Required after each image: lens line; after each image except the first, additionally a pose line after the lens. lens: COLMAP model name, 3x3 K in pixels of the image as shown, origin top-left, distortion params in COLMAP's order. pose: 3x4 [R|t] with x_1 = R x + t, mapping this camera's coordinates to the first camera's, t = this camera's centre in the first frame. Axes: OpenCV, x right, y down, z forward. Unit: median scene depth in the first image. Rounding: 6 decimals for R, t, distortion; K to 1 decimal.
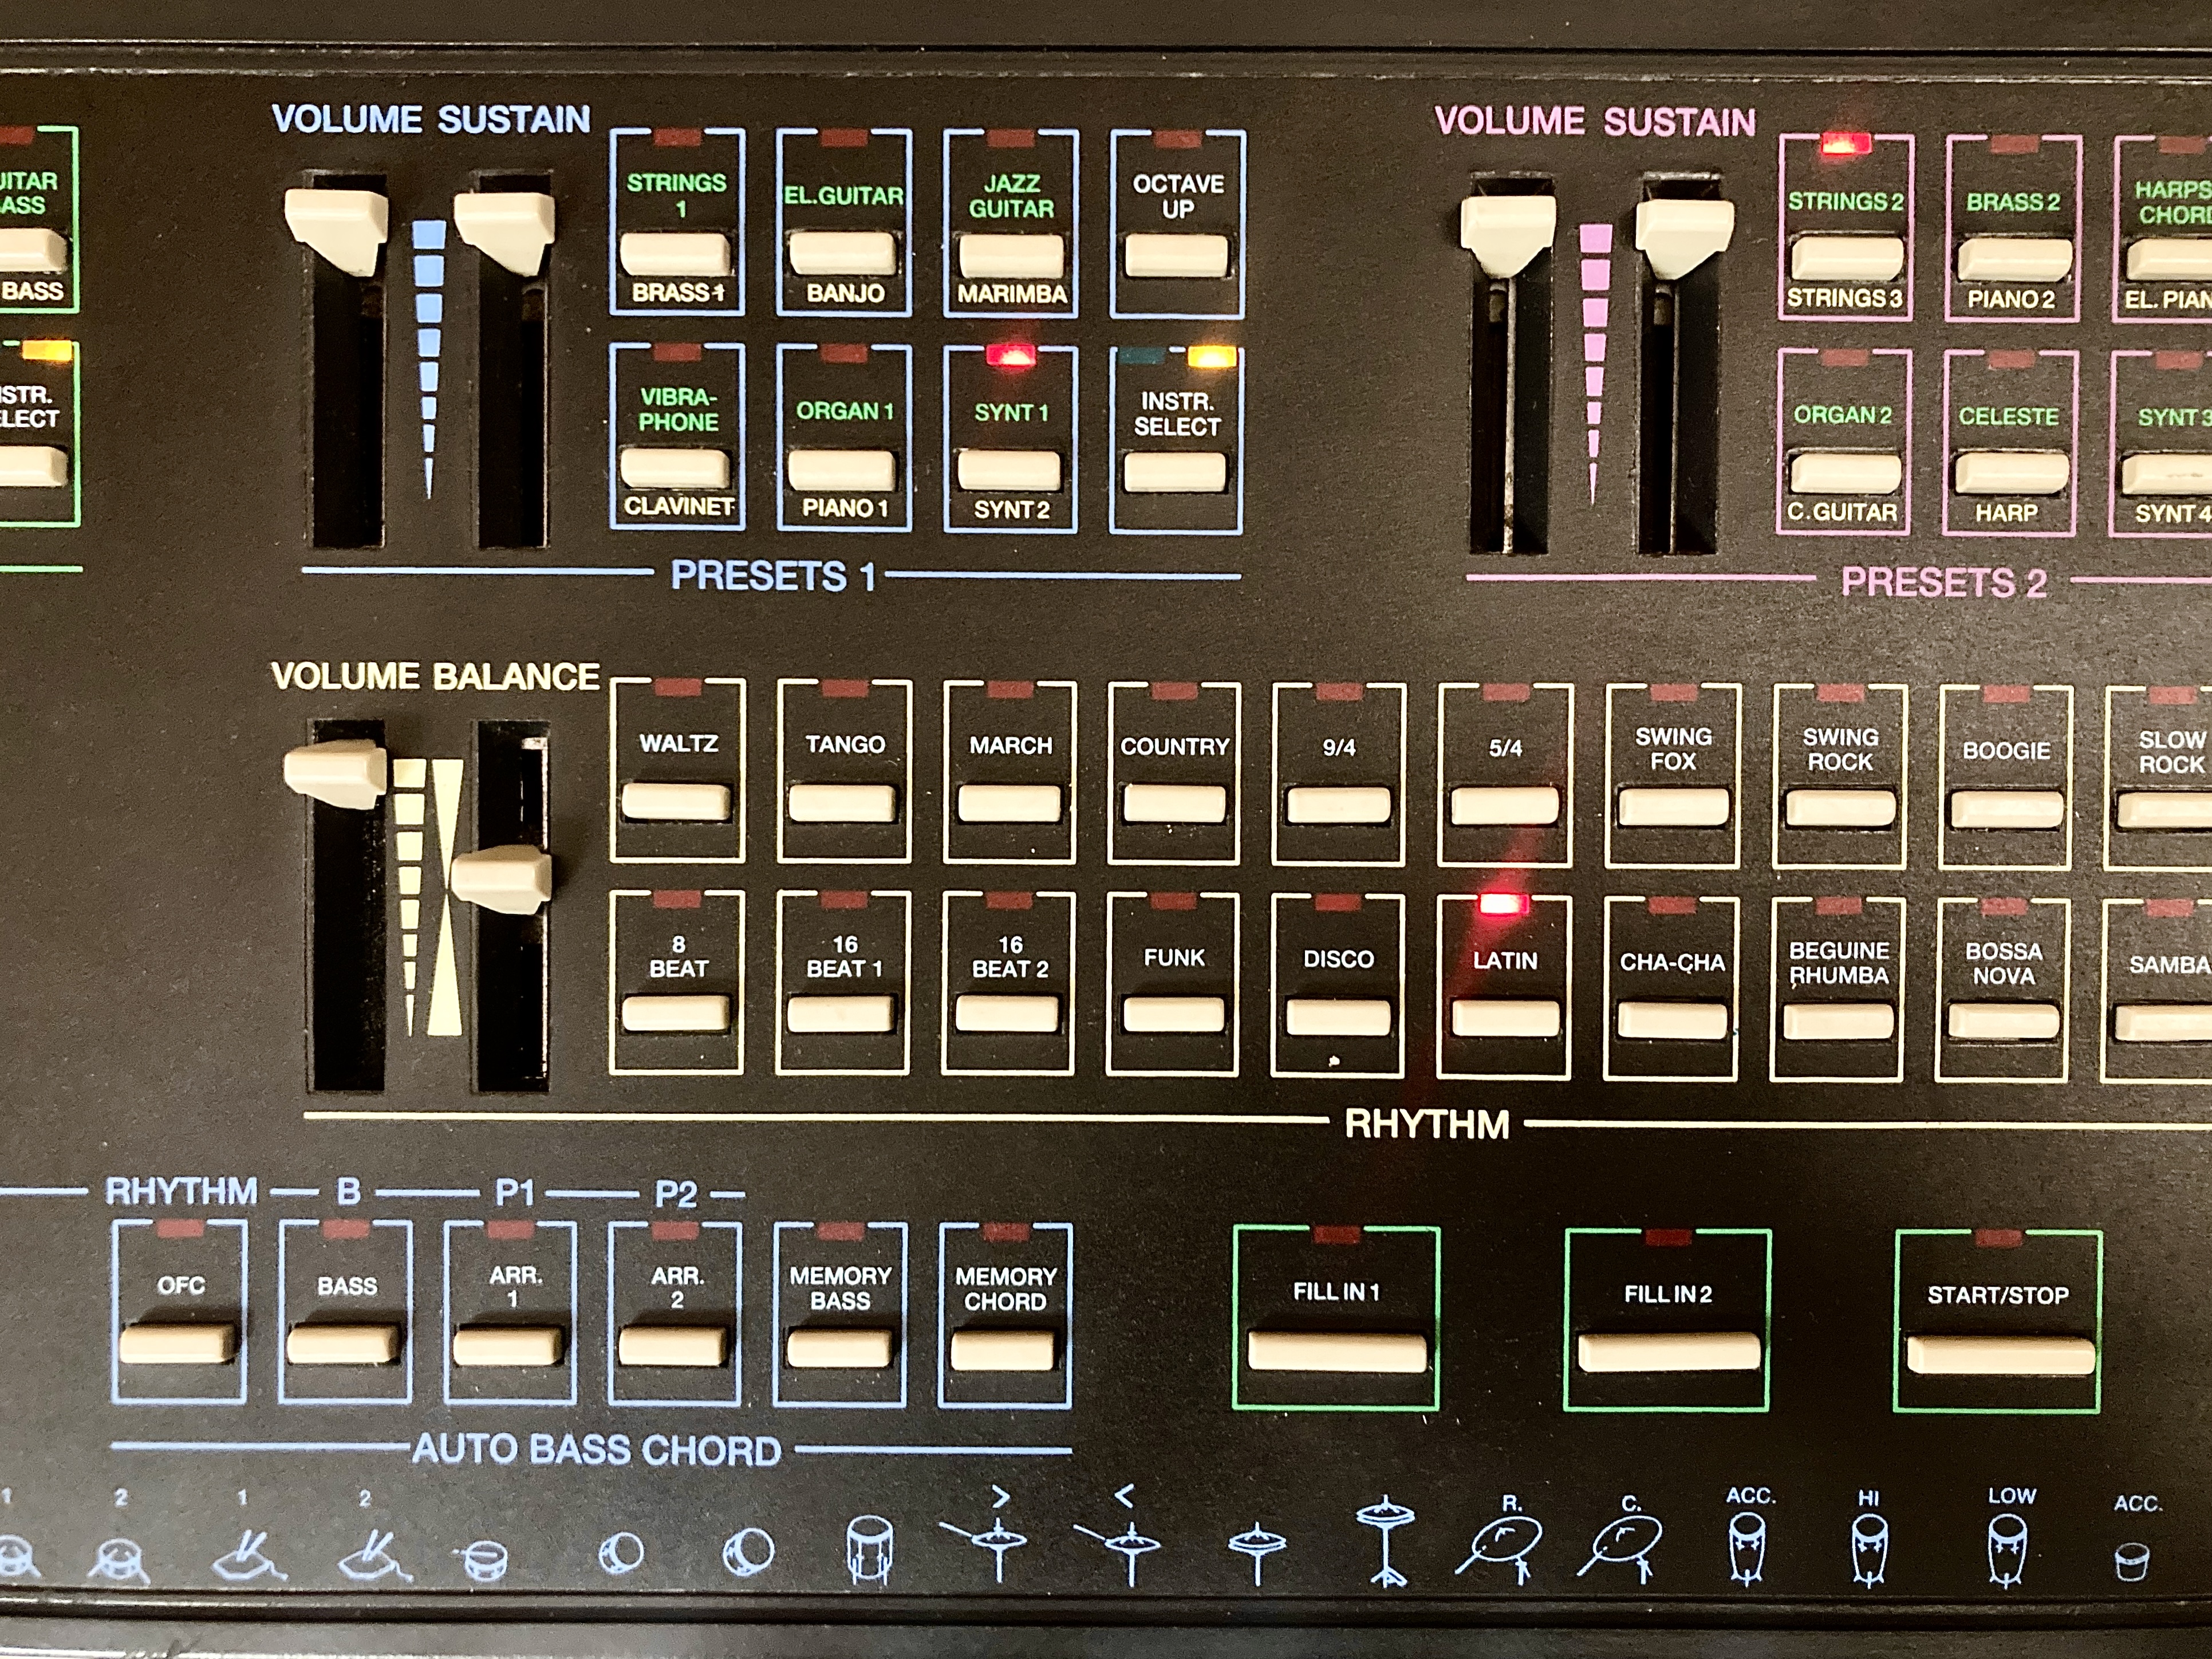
lens RADIAL K [[1811.6, 0, 1113.2], [0, 1811.6, 777.6], [0, 0, 1]] dist [-0.003749, 0.007498]
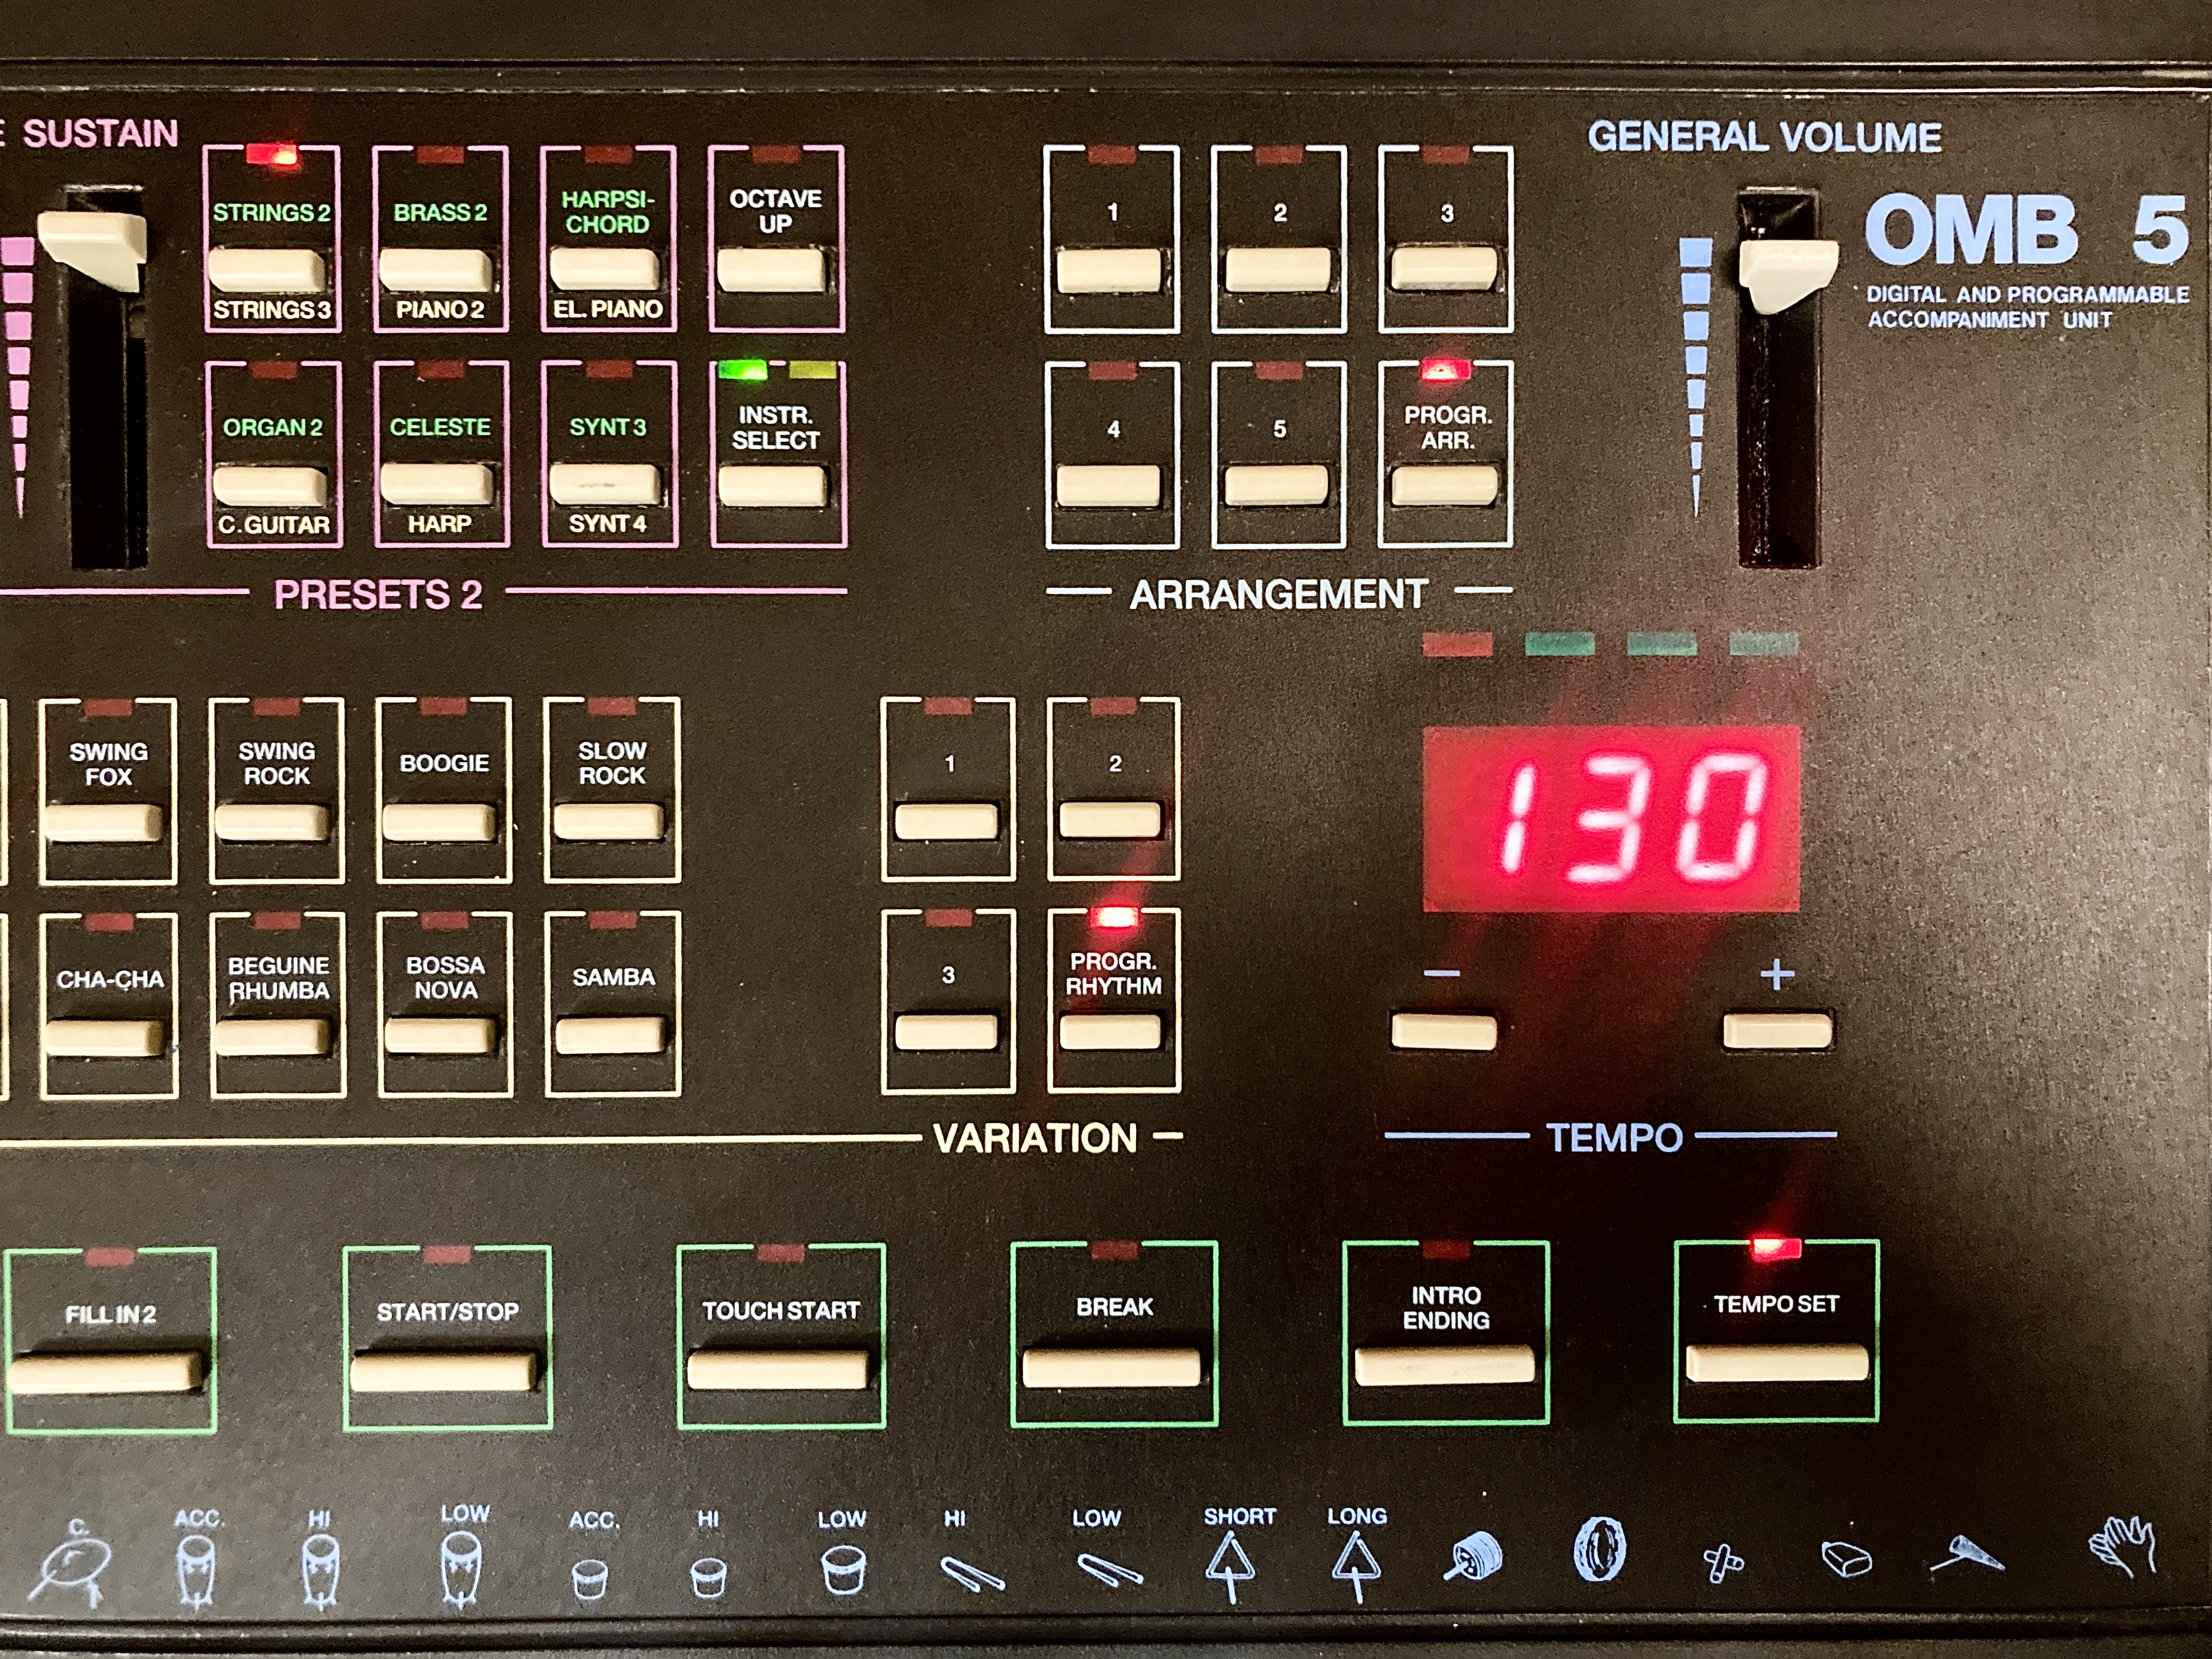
lens RADIAL K [[1823.0, 0, 1105.7], [0, 1823.0, 781.6], [0, 0, 1]] dist [-0.038878, 0.076745]
pose [[0.999929, -0.009199, 0.007536, 0.297116], [0.009245, 0.999939, -0.006088, 0.001656], [-0.007479, 0.006157, 0.999953, 0.000468]]
